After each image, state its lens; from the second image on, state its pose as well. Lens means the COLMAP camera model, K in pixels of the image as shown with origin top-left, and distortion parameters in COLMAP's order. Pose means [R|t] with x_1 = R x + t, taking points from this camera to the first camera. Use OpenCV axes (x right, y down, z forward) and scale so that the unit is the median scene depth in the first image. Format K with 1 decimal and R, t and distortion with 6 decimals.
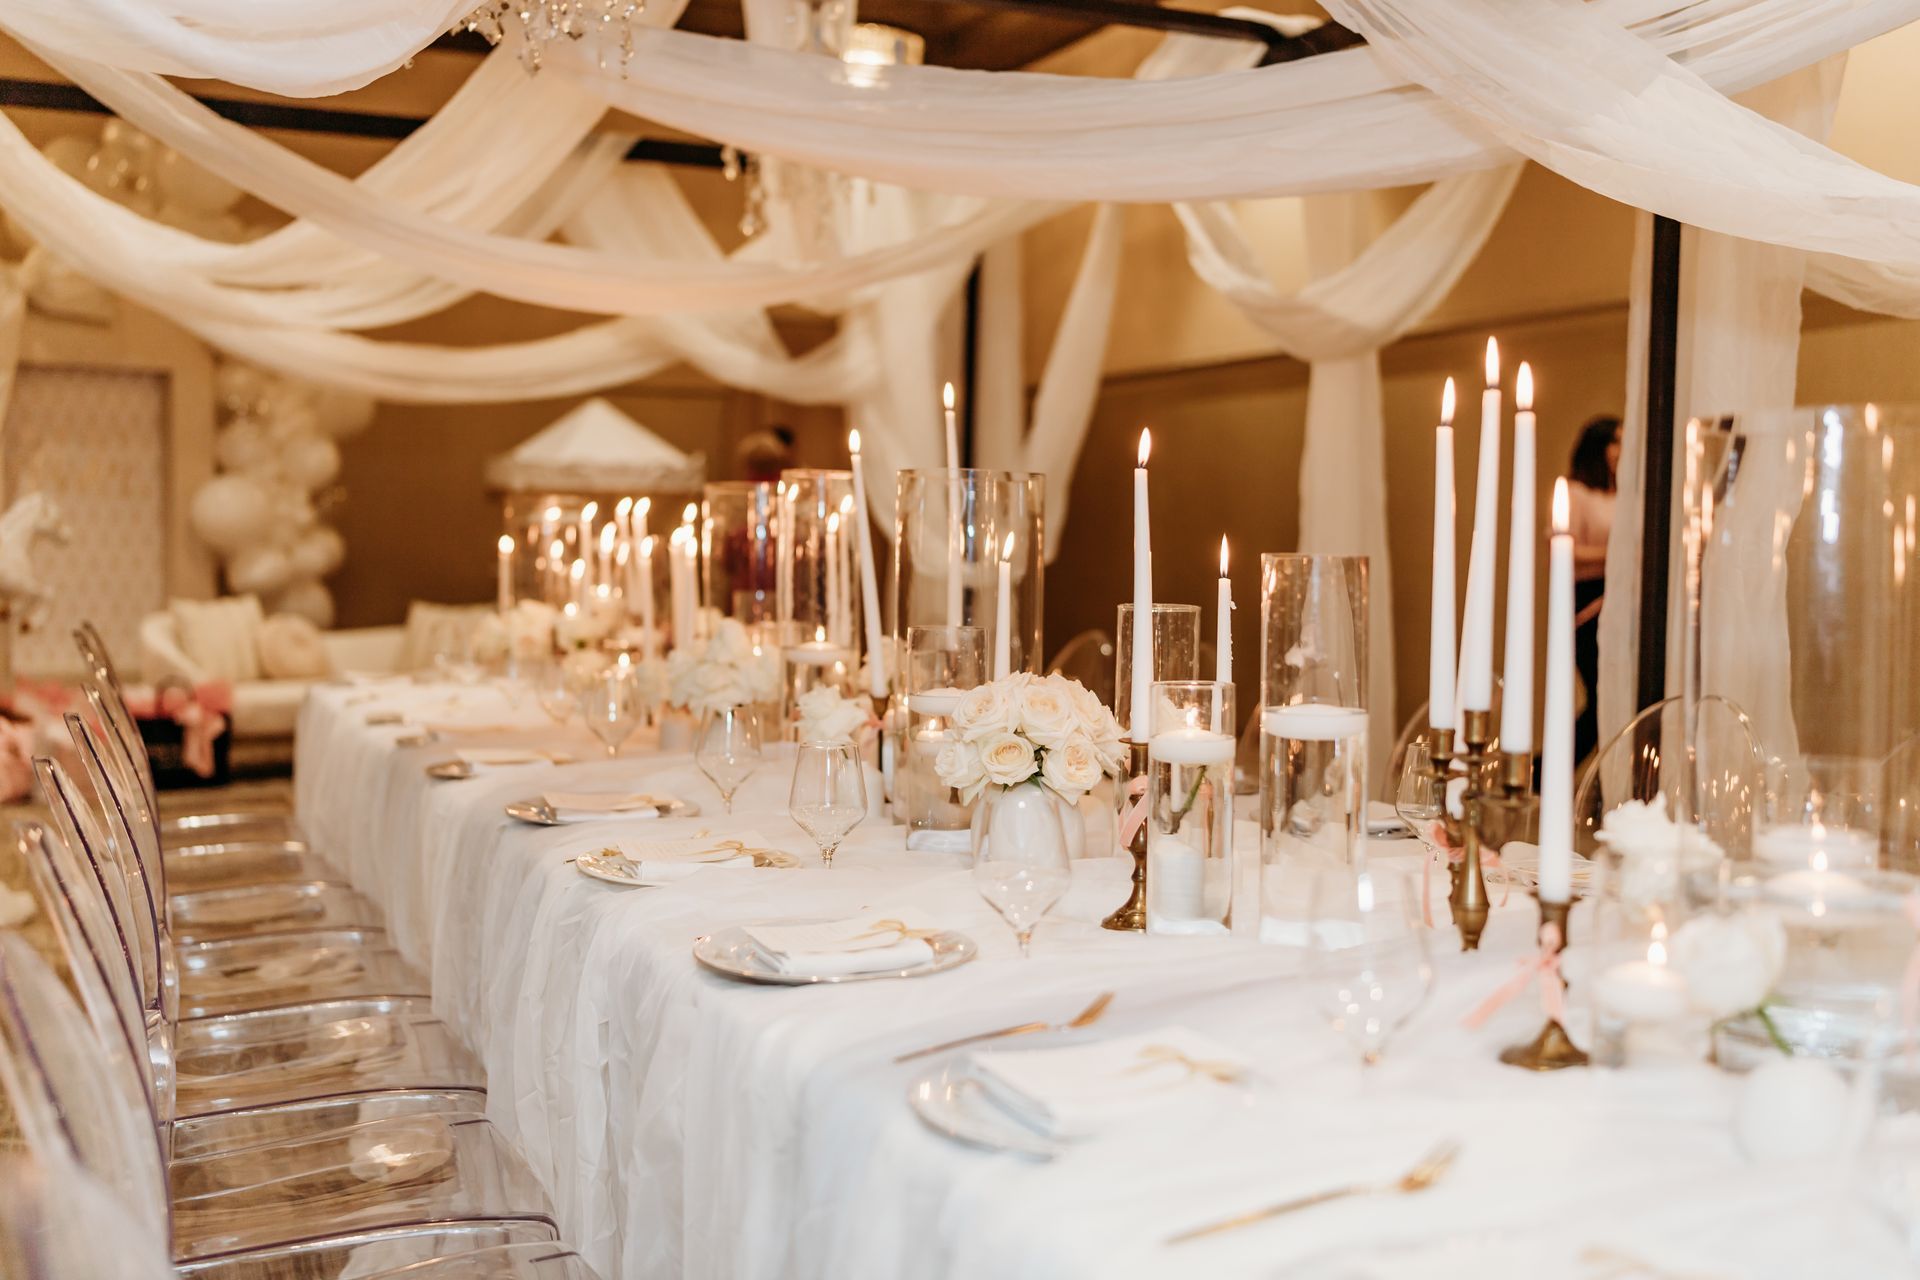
lens RADIAL K [[1982.3, 0, 960.0], [0, 1982.3, 640.0], [0, 0, 1]] dist [0.002245, -0.007729]
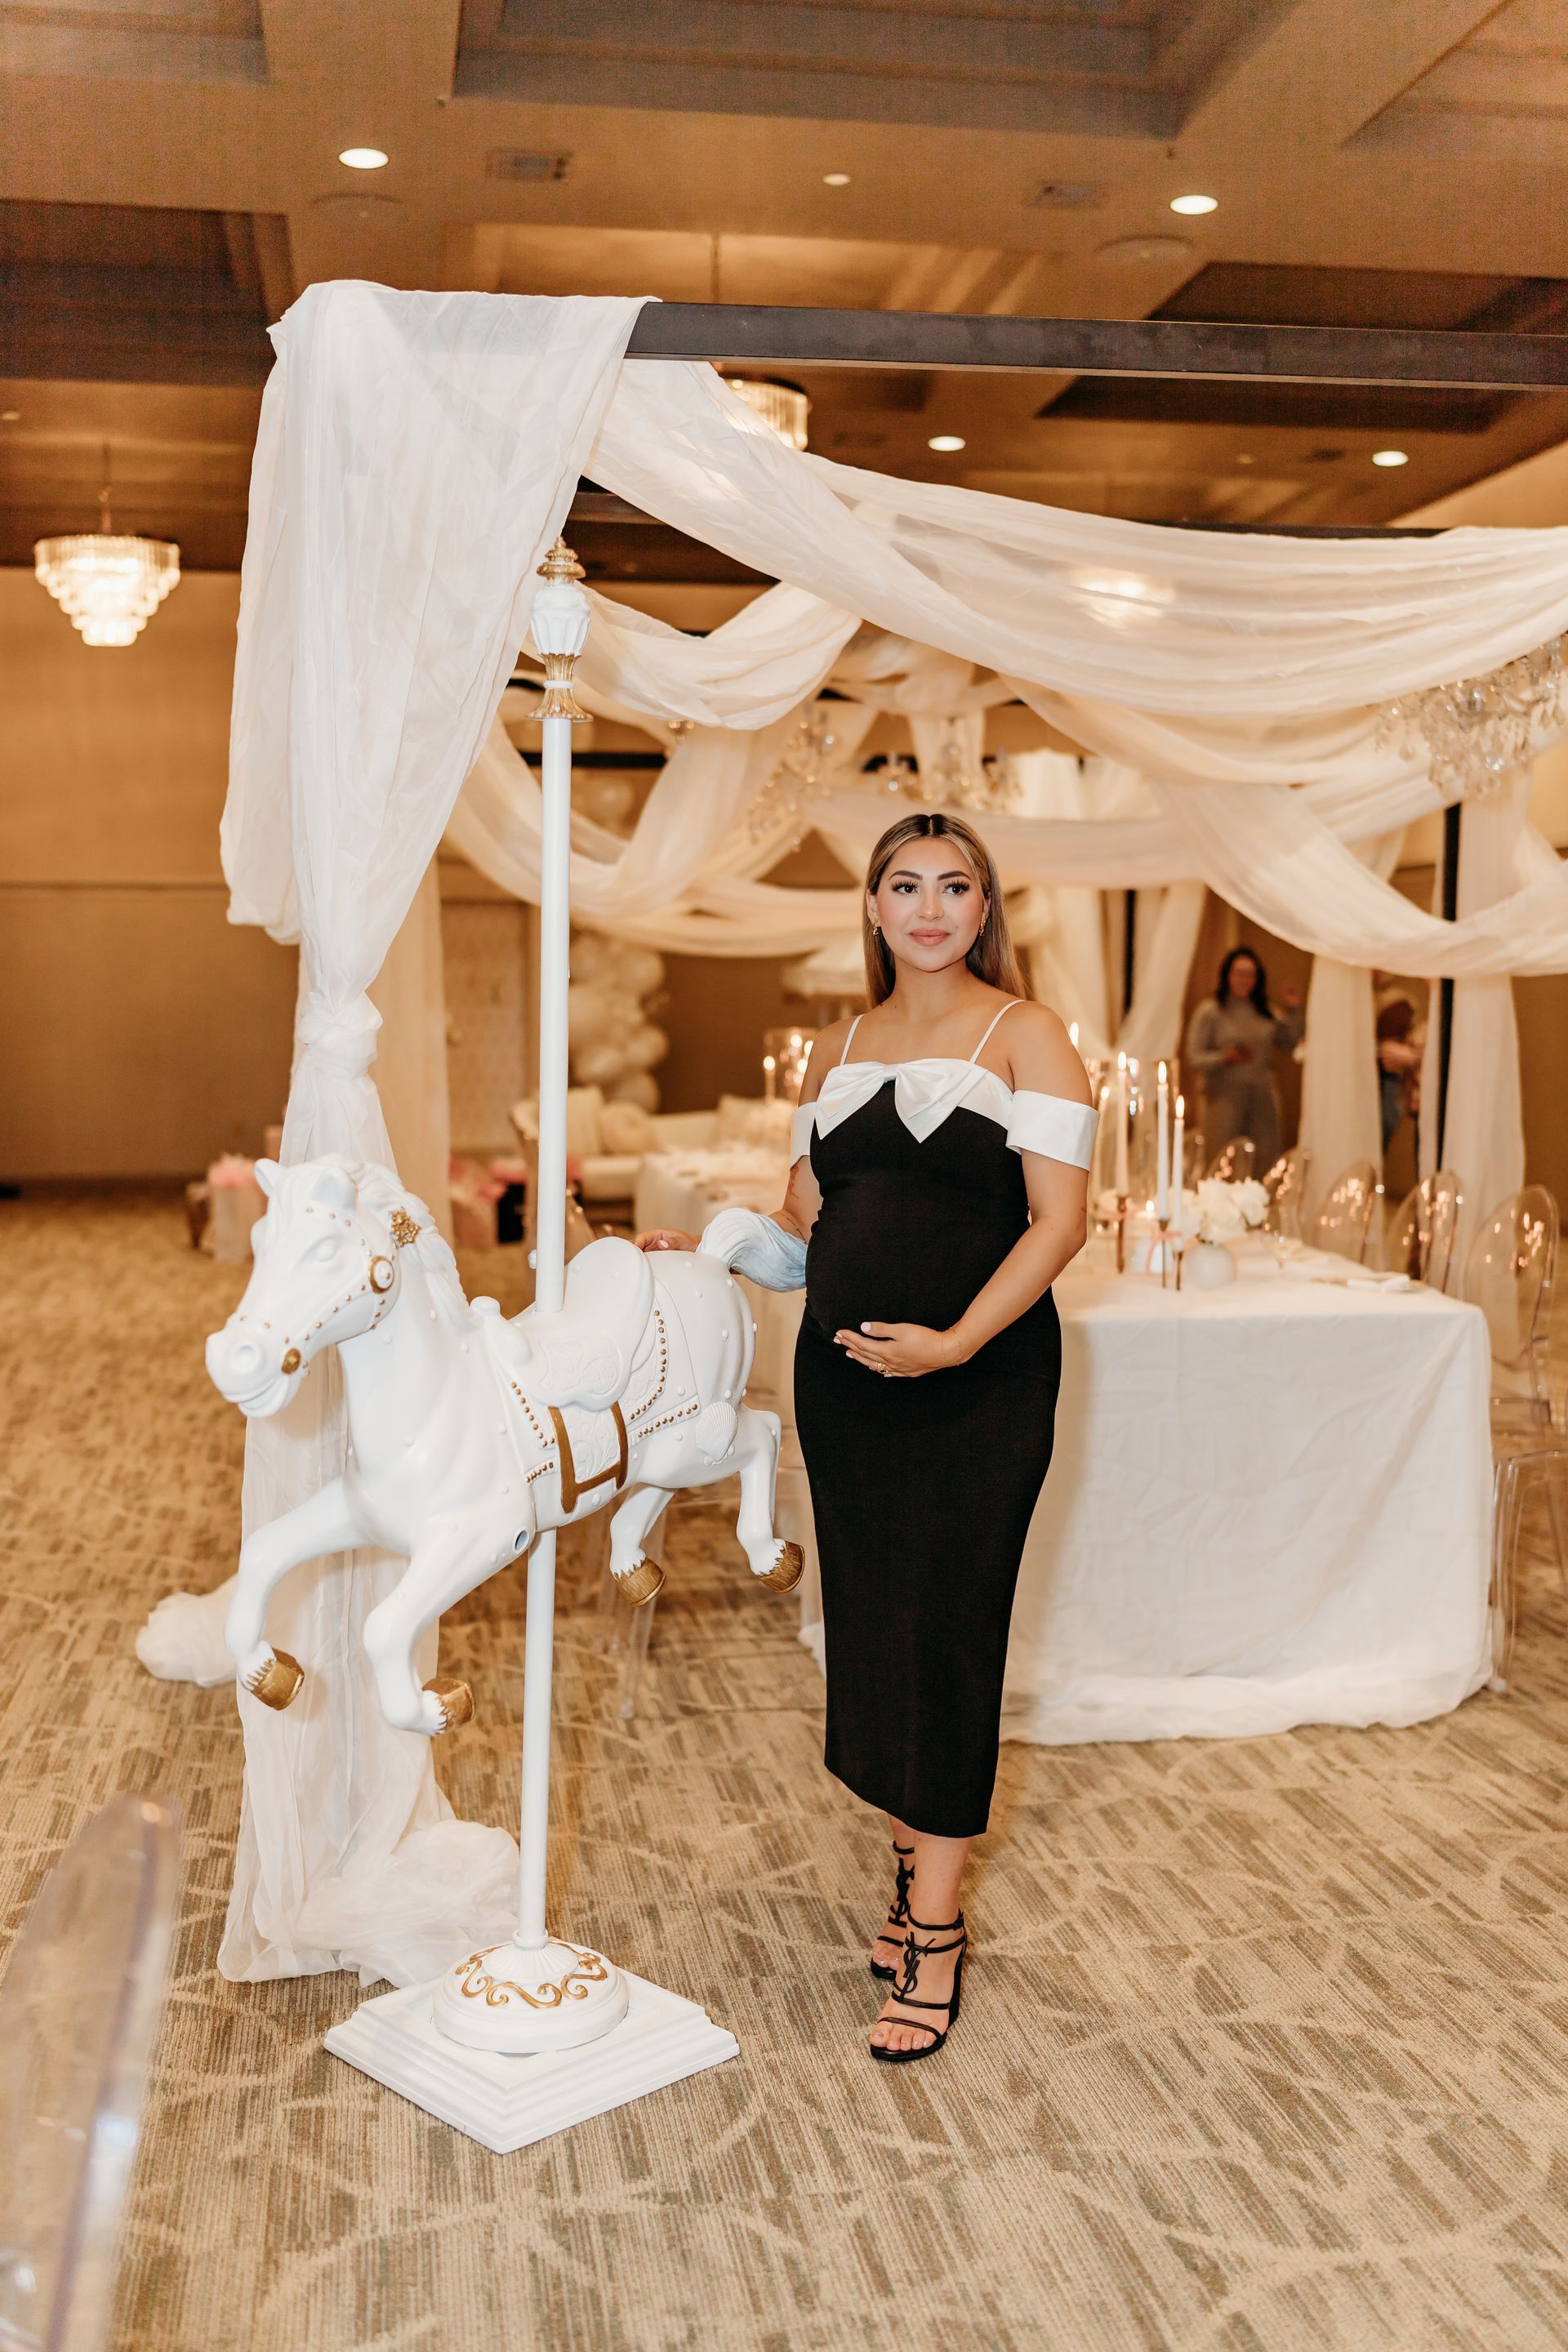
lens RADIAL K [[2428.3, 0, 764.4], [0, 2428.3, 1165.8], [0, 0, 1]] dist [0.002245, -0.007729]
pose [[0.965914, 0.009594, -0.258685, 0.131990], [-0.004743, 0.999801, 0.019373, -0.002962], [0.258819, -0.017486, 0.965767, -0.421032]]
